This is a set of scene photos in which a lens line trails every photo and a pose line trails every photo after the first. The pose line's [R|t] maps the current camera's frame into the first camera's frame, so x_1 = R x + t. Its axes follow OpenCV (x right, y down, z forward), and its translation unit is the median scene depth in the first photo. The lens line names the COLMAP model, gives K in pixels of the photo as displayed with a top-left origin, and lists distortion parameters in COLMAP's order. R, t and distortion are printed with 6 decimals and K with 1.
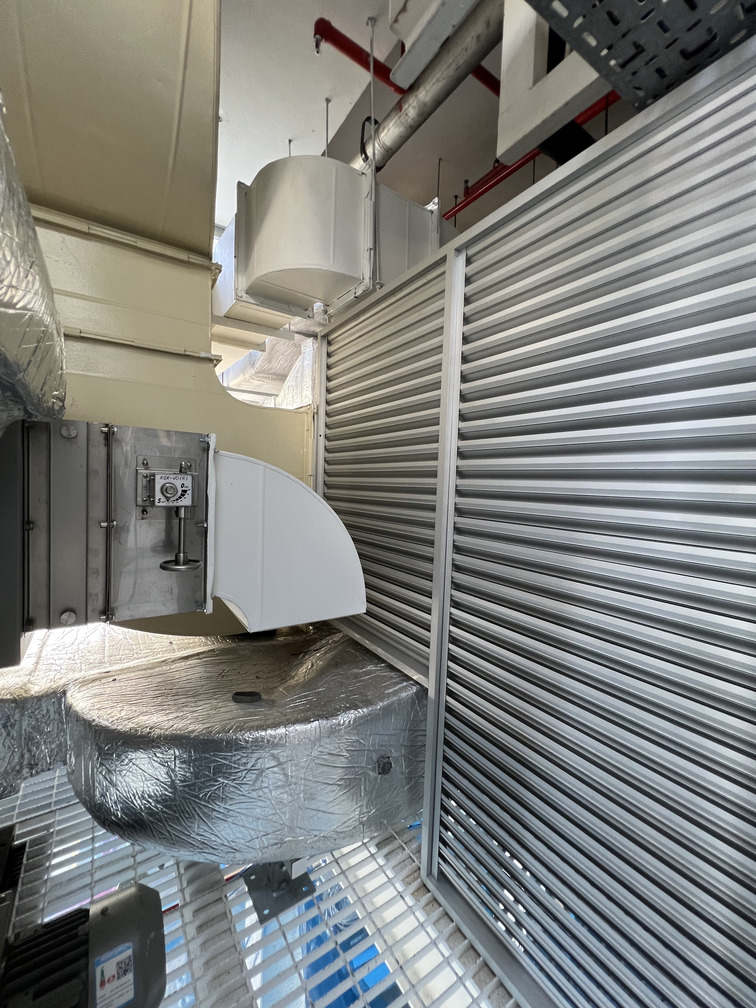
lens RADIAL K [[408.7, 0, 378.0], [0, 408.7, 504.0], [0, 0, 1]] dist [0.000050, 0.000560]
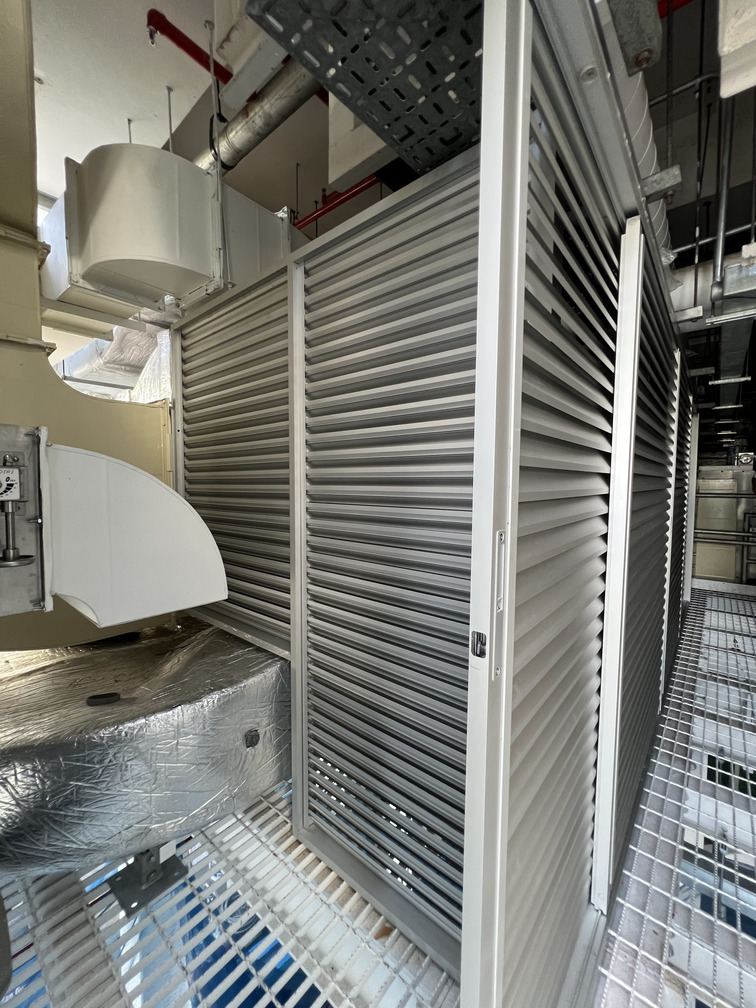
lens RADIAL K [[408.6, 0, 378.0], [0, 408.6, 504.0], [0, 0, 1]] dist [-0.000313, 0.000527]
pose [[0.961945, -0.044985, 0.269514, 0.059553], [0.043448, 0.998988, 0.011668, 0.023606], [-0.269766, 0.000486, 0.962926, -0.098047]]
